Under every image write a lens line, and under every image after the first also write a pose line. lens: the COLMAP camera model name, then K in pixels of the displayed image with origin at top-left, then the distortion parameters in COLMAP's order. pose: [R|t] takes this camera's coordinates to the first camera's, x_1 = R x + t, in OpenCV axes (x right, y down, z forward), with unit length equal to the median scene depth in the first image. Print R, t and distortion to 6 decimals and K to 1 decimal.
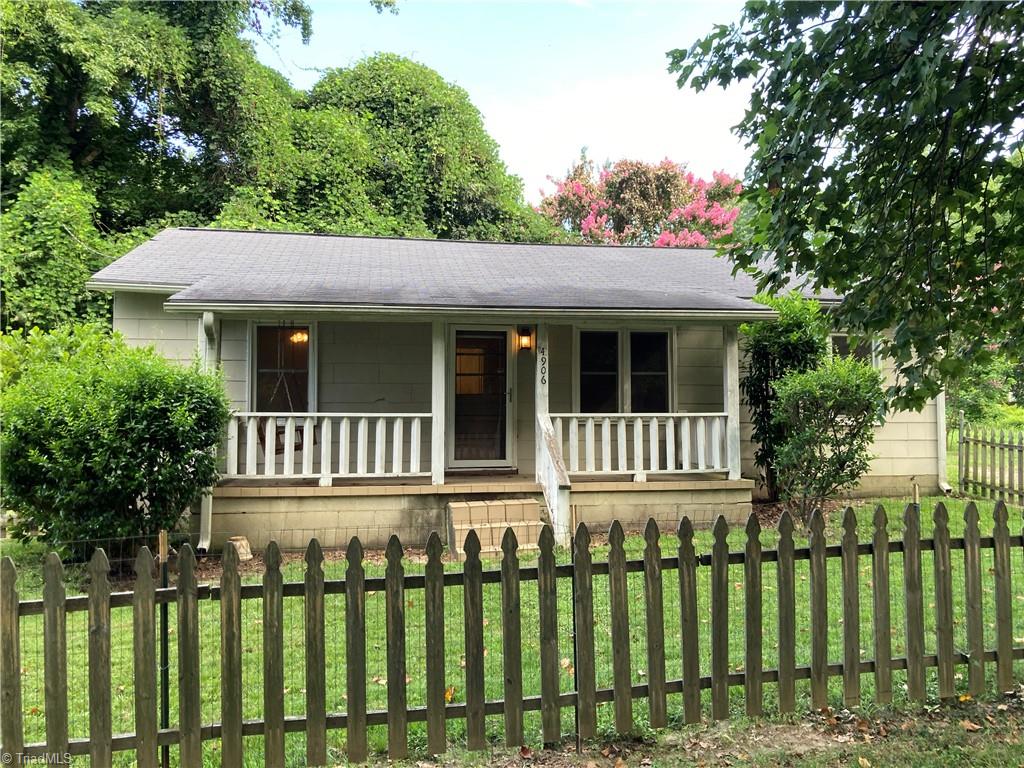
lens RADIAL K [[828.0, 0, 513.5], [0, 828.0, 357.3], [0, 0, 1]] dist [0.047378, -0.064646]
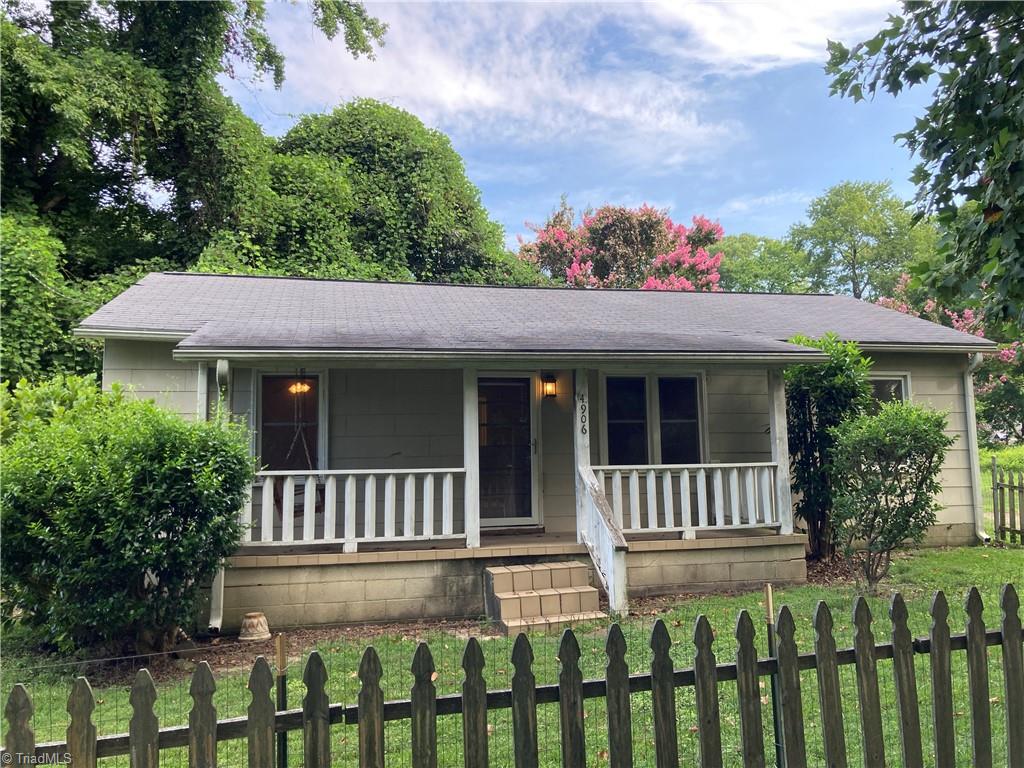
lens RADIAL K [[828.0, 0, 513.5], [0, 828.0, 357.3], [0, 0, 1]] dist [0.047378, -0.064646]
pose [[0.998357, -0.009970, 0.056427, -0.080064], [0.013354, 0.998114, -0.059915, 0.000753], [-0.055723, 0.060571, 0.996607, 0.066614]]
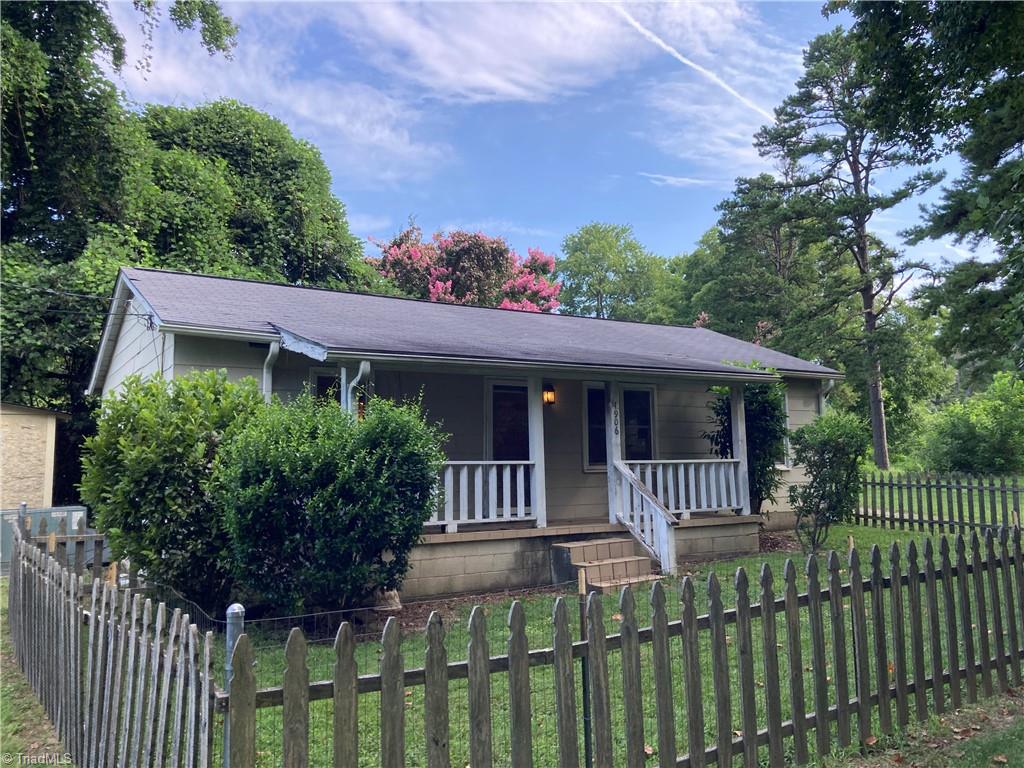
lens RADIAL K [[828.0, 0, 513.5], [0, 828.0, 357.3], [0, 0, 1]] dist [0.047378, -0.064646]
pose [[0.924663, 0.035571, 0.379122, -0.450287], [-0.006933, 0.997035, -0.076637, 0.012945], [-0.380724, 0.068235, 0.922168, 0.002418]]
